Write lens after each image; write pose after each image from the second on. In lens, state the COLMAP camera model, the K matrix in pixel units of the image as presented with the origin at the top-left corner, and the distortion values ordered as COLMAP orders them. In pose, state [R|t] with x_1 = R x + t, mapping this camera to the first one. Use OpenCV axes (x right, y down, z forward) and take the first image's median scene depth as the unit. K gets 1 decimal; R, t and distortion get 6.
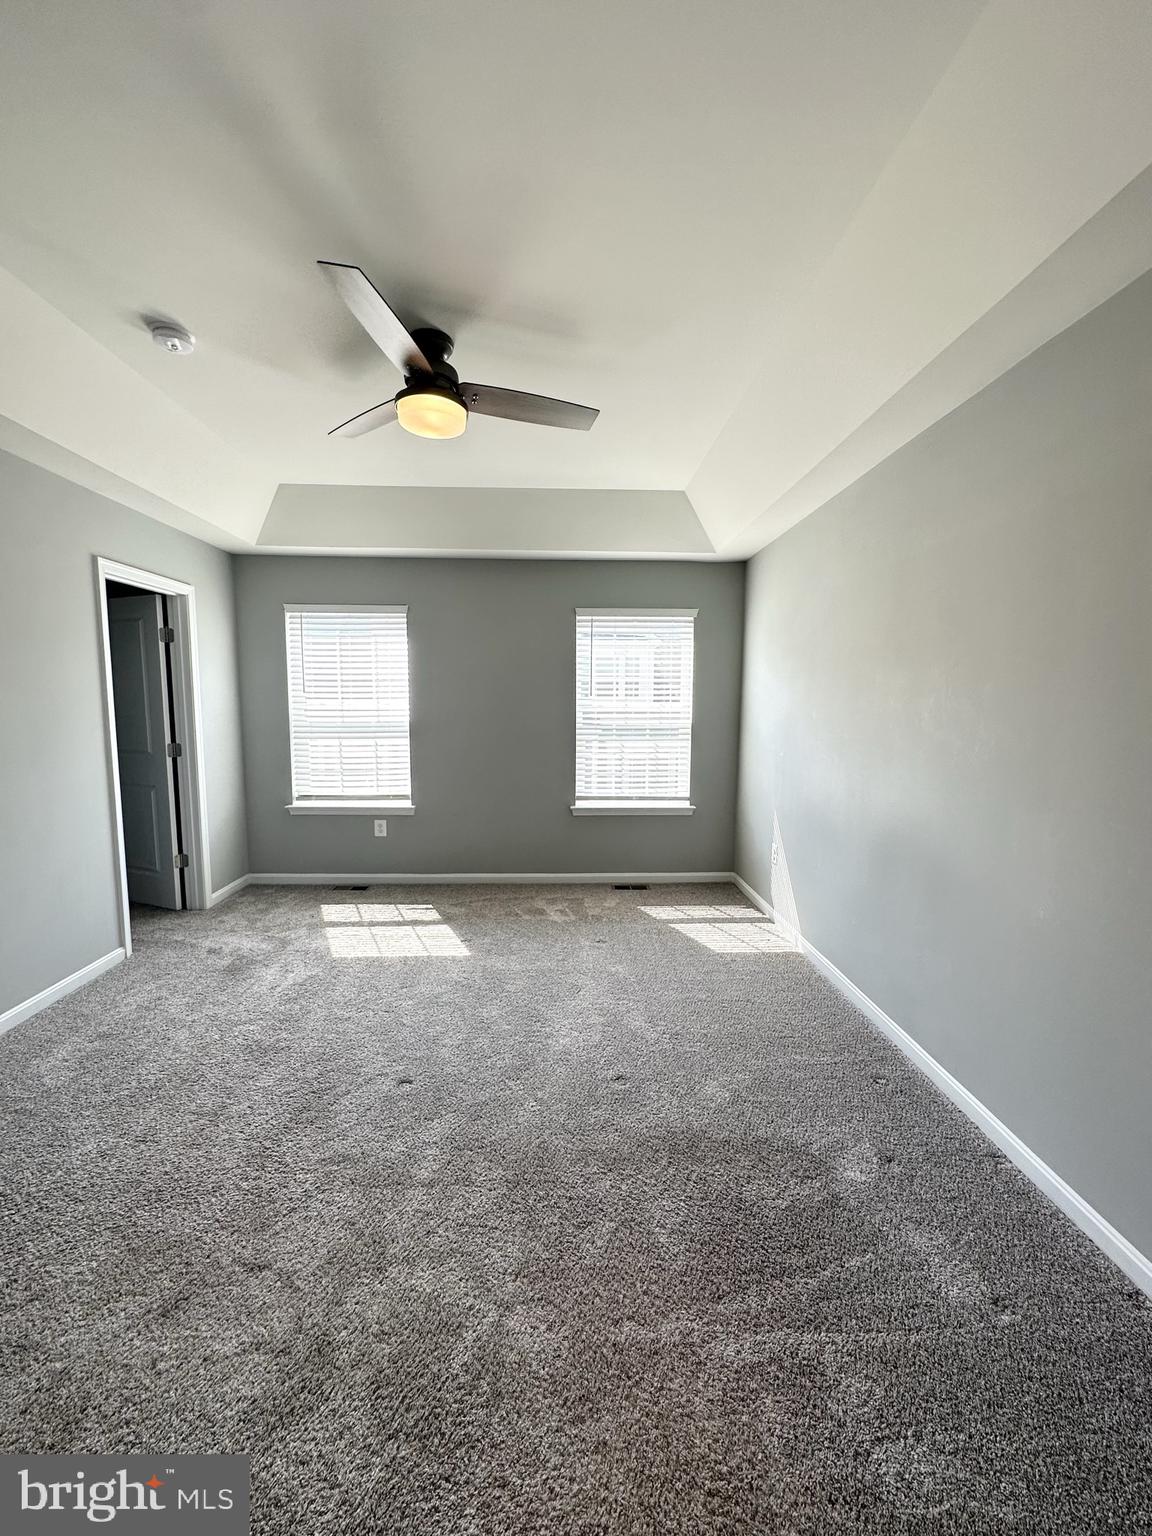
lens RADIAL K [[615.5, 0, 575.3], [0, 615.5, 768.0], [0, 0, 1]] dist [-0.005607, 0.001830]
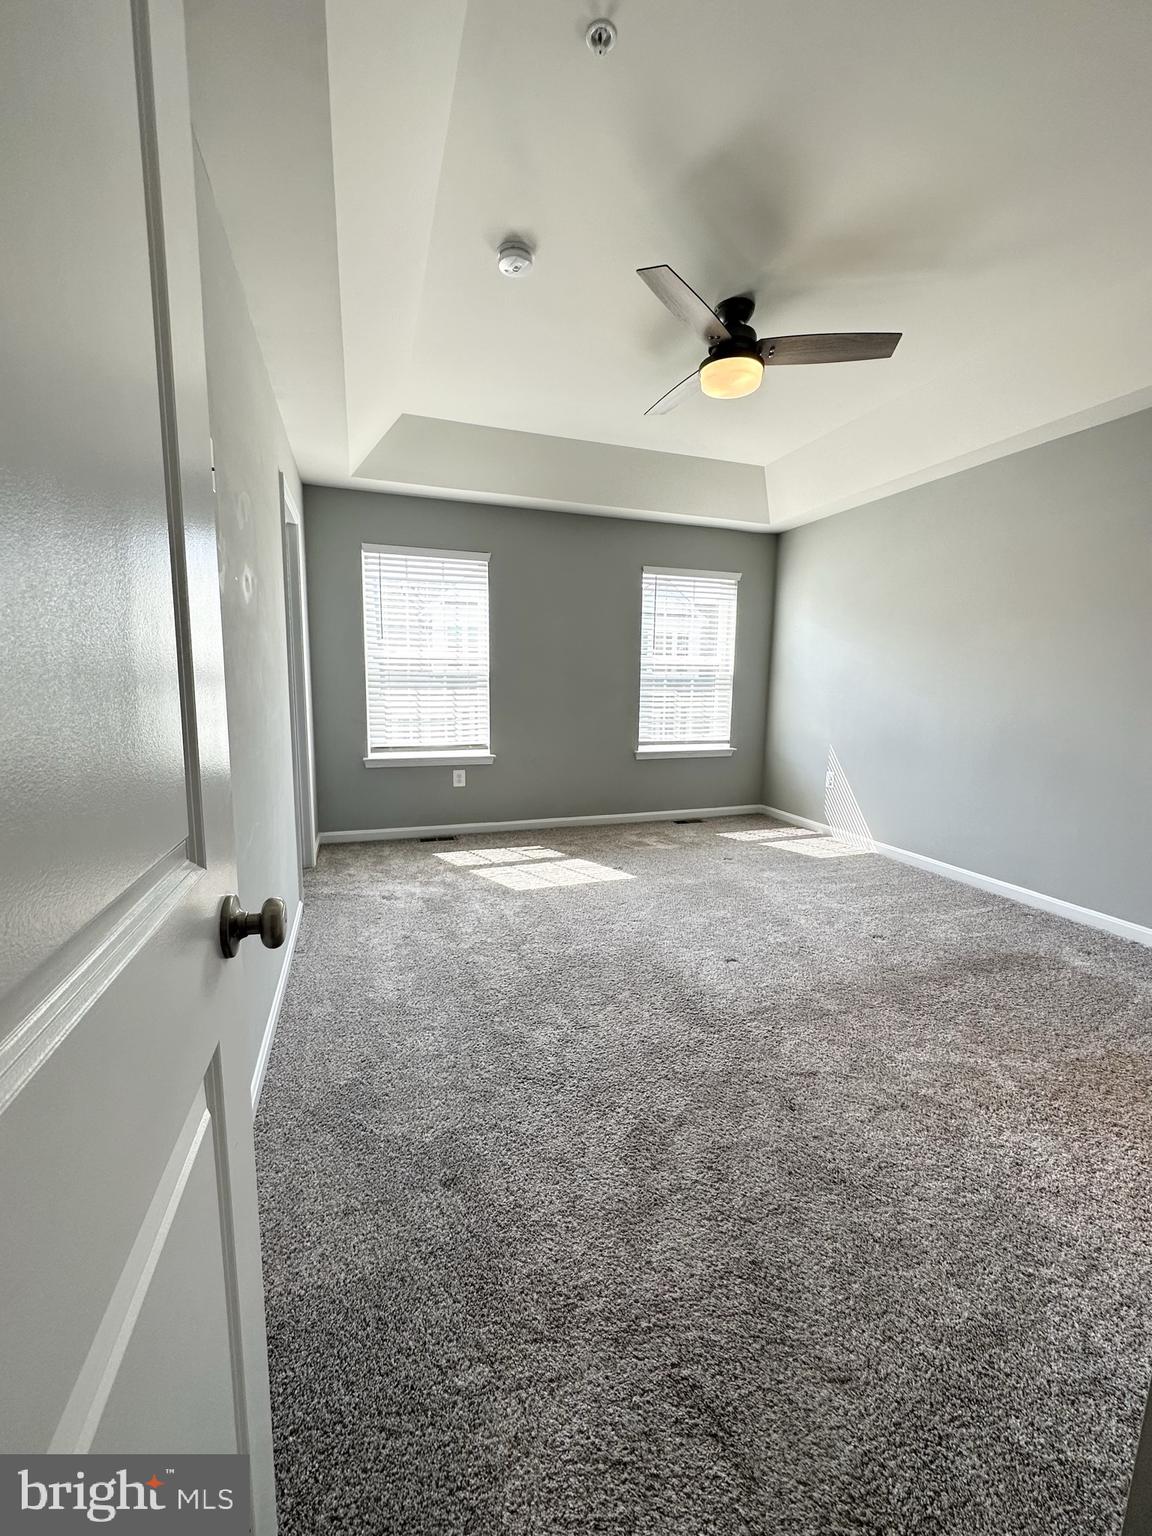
lens RADIAL K [[615.5, 0, 577.4], [0, 615.5, 768.2], [0, 0, 1]] dist [-0.005607, 0.001830]
pose [[0.955476, -0.036859, 0.292756, -0.476897], [0.025162, 0.998731, 0.043620, 0.048141], [-0.293993, -0.034311, 0.955192, -0.008969]]
